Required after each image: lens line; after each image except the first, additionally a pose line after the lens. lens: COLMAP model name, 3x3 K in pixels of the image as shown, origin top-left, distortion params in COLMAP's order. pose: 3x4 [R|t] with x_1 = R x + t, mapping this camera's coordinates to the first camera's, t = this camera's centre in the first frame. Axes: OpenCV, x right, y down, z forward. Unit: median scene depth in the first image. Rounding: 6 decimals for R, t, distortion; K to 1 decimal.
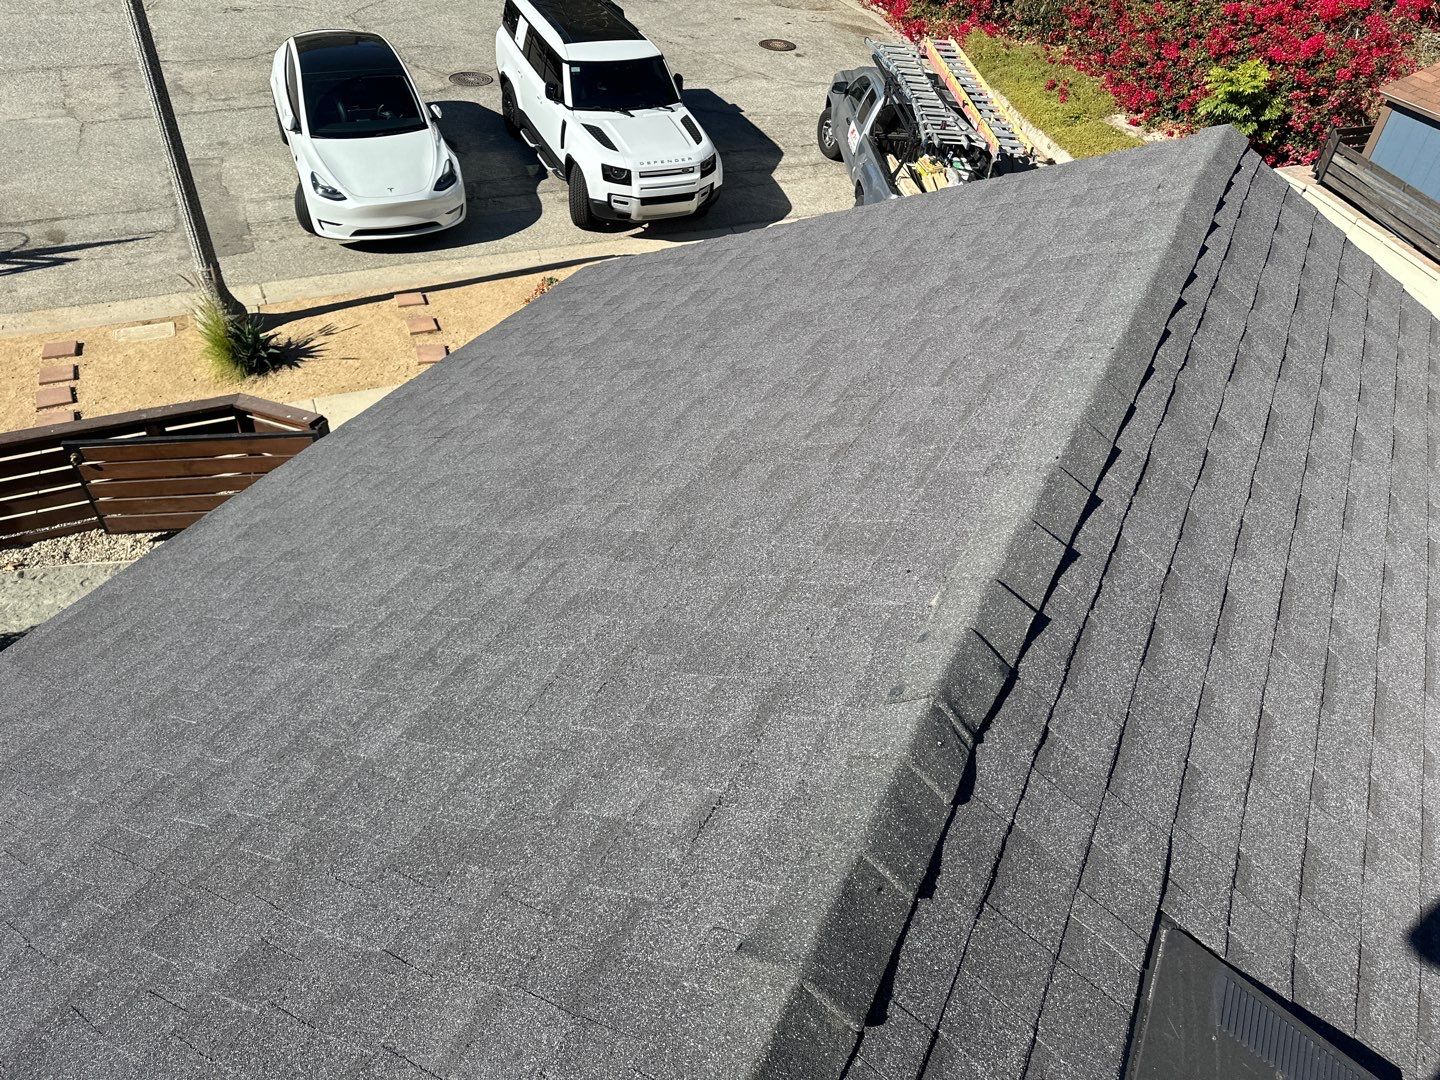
lens RADIAL K [[964.9, 0, 720.8], [0, 964.9, 510.5], [0, 0, 1]] dist [0.001264, -0.002344]
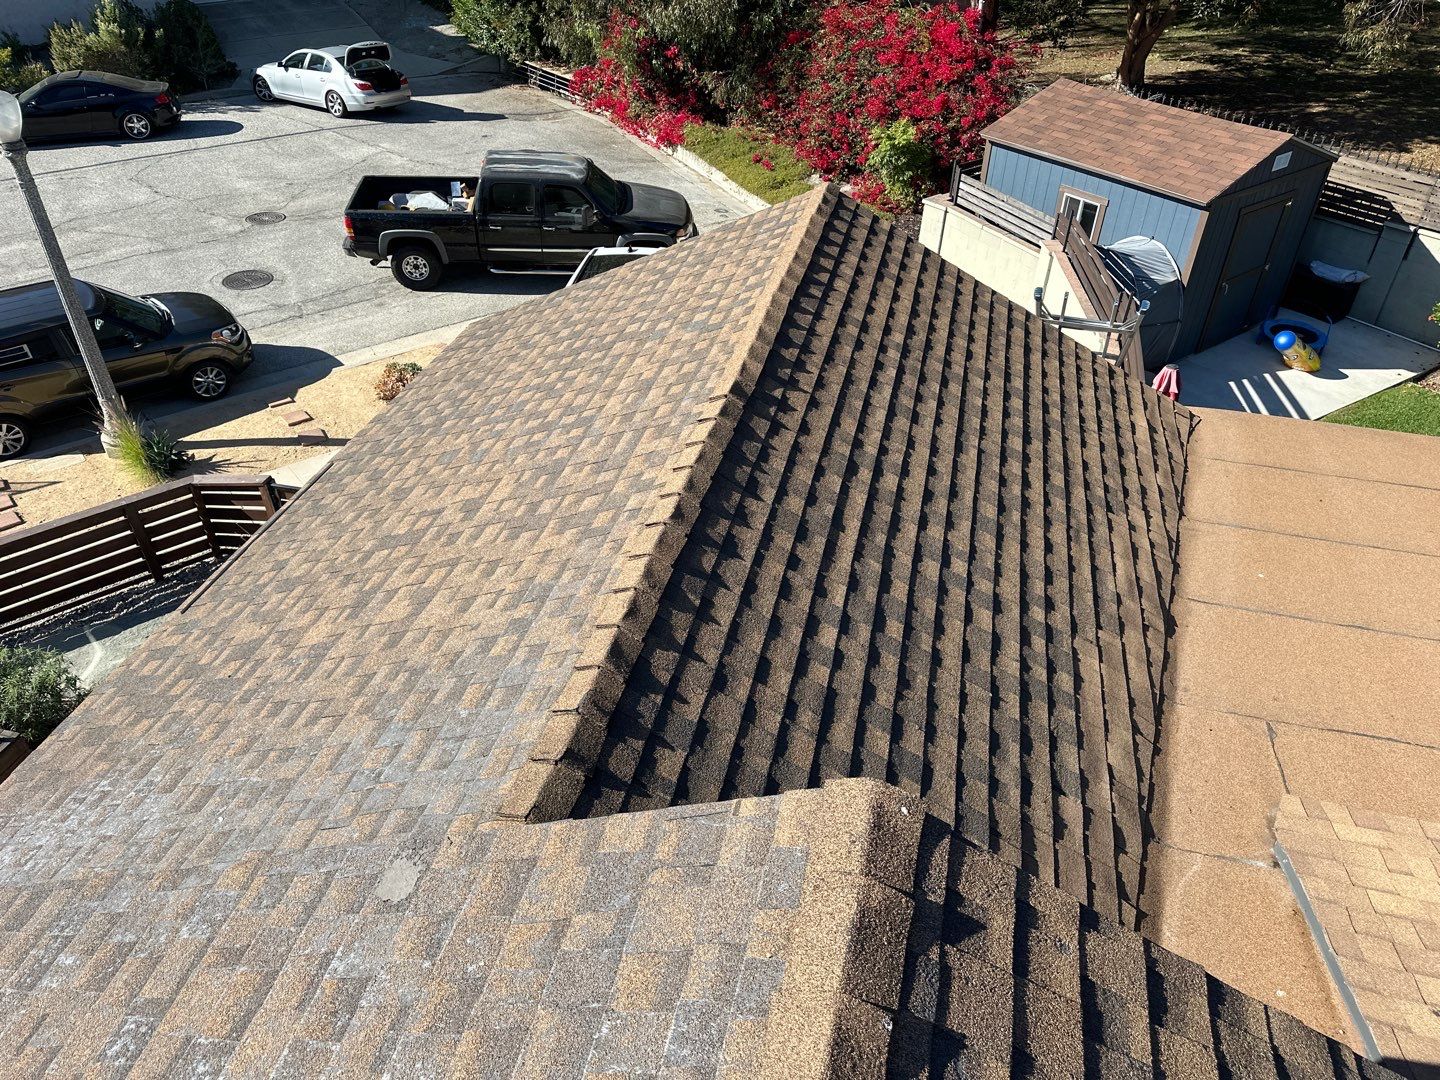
lens RADIAL K [[1020.5, 0, 720.0], [0, 1020.5, 540.0], [0, 0, 1]] dist [0.001615, -0.005359]
pose [[0.960373, -0.199221, 0.194921, -0.071759], [0.212469, 0.975919, -0.049385, 0.119864], [-0.180389, 0.088843, 0.979575, -0.301174]]
